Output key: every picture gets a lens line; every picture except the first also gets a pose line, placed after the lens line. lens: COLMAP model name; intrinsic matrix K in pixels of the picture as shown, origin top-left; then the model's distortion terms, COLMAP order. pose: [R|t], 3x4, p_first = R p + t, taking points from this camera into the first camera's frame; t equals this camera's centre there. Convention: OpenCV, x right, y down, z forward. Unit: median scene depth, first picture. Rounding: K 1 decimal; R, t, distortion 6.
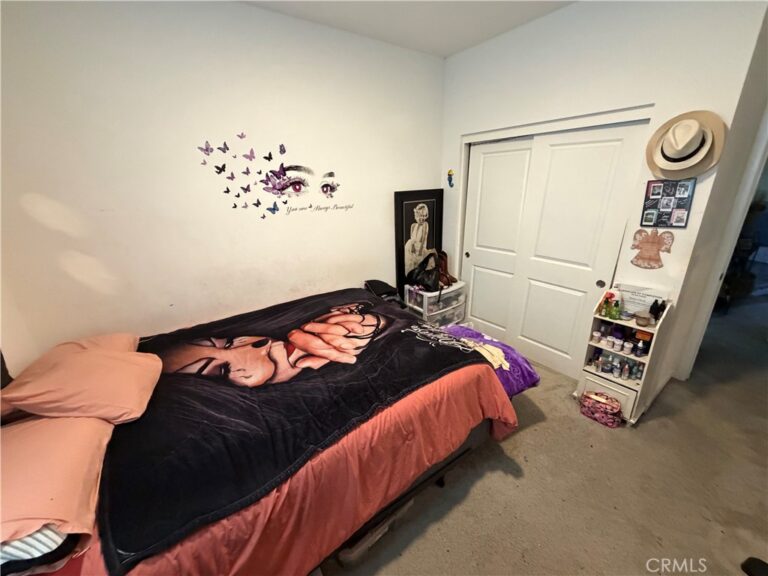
lens RADIAL K [[306.8, 0, 383.1], [0, 306.8, 286.5], [0, 0, 1]] dist [0.000907, -0.000337]
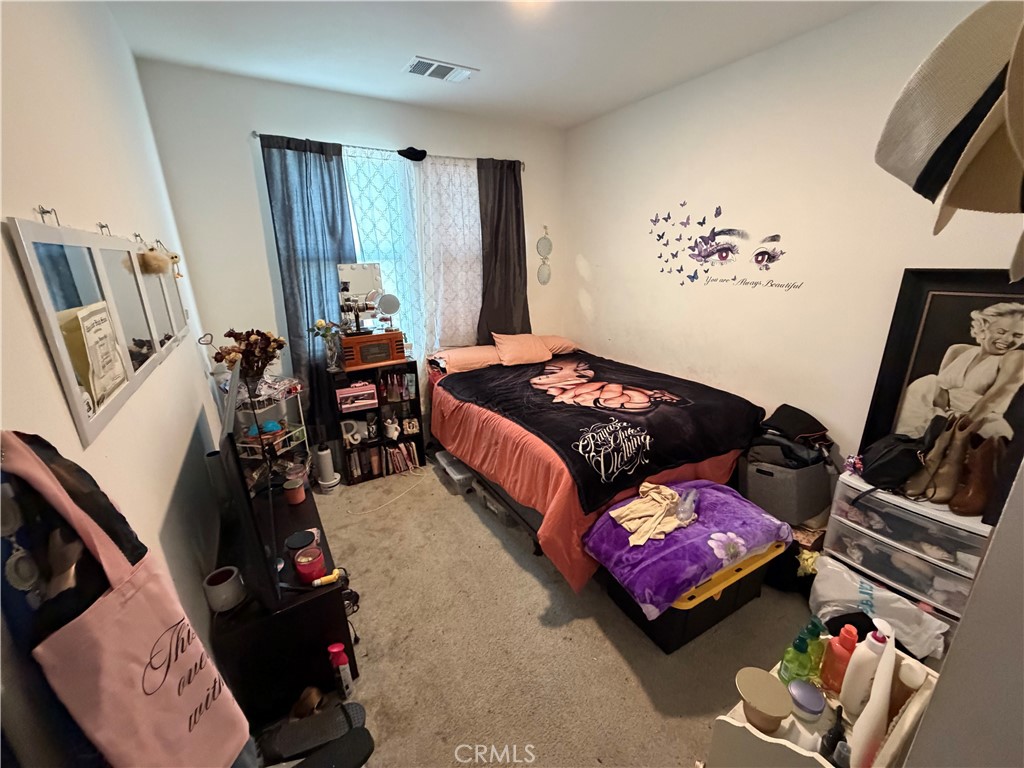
lens RADIAL K [[409.1, 0, 512.3], [0, 409.1, 381.6], [0, 0, 1]] dist [0.000907, -0.000337]
pose [[-0.078011, 0.323442, -0.943027, 1.007183], [-0.304649, 0.892929, 0.331461, -0.219935], [0.949265, 0.313150, 0.028878, 0.556275]]
